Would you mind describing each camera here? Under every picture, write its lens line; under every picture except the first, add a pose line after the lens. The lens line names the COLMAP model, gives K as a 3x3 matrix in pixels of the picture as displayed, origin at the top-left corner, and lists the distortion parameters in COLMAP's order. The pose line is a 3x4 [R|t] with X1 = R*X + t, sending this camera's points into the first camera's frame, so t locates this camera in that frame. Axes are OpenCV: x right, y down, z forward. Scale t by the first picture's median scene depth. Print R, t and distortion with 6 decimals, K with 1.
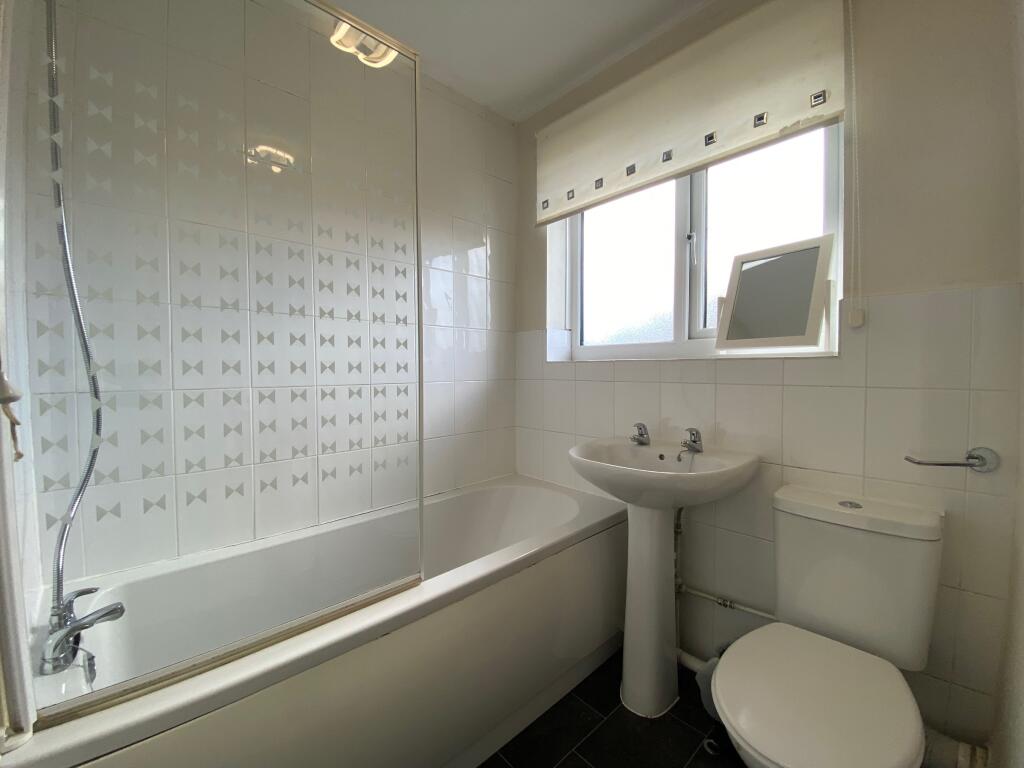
lens RADIAL K [[412.8, 0, 511.7], [0, 412.8, 382.6], [0, 0, 1]] dist [0.017504, -0.018442]
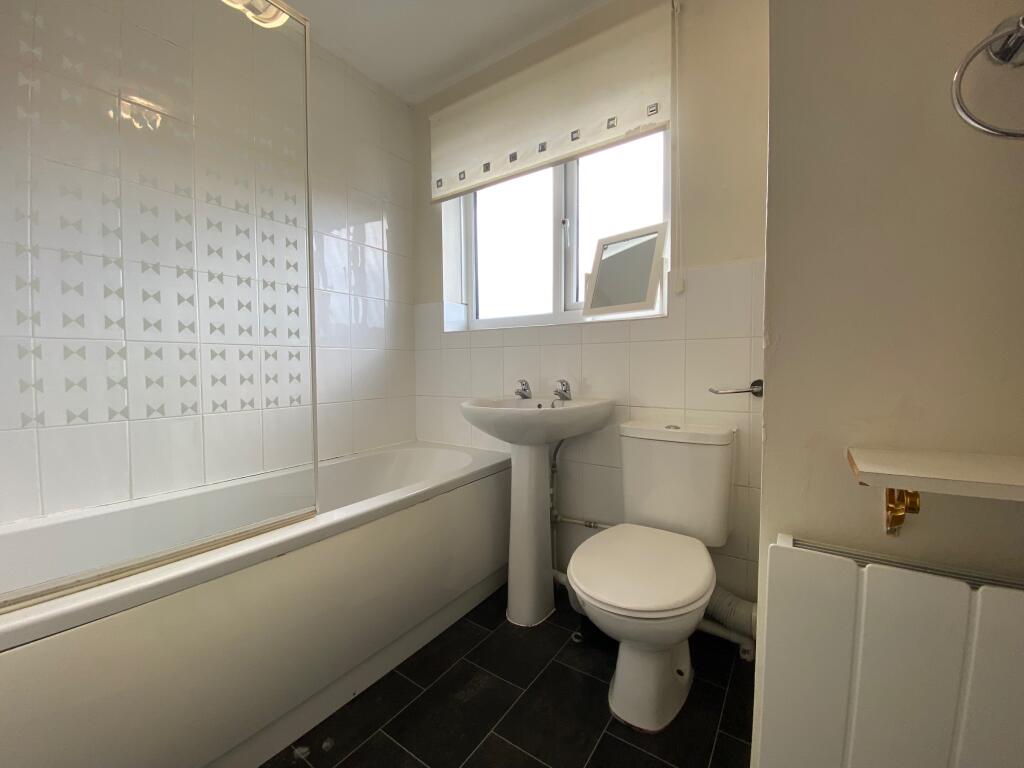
lens RADIAL K [[412.8, 0, 511.7], [0, 412.8, 382.6], [0, 0, 1]] dist [0.017504, -0.018442]
pose [[0.976278, -0.010572, 0.216264, 0.033117], [0.009786, 0.999941, 0.004702, 0.101395], [-0.216301, -0.002474, 0.976324, -0.109335]]
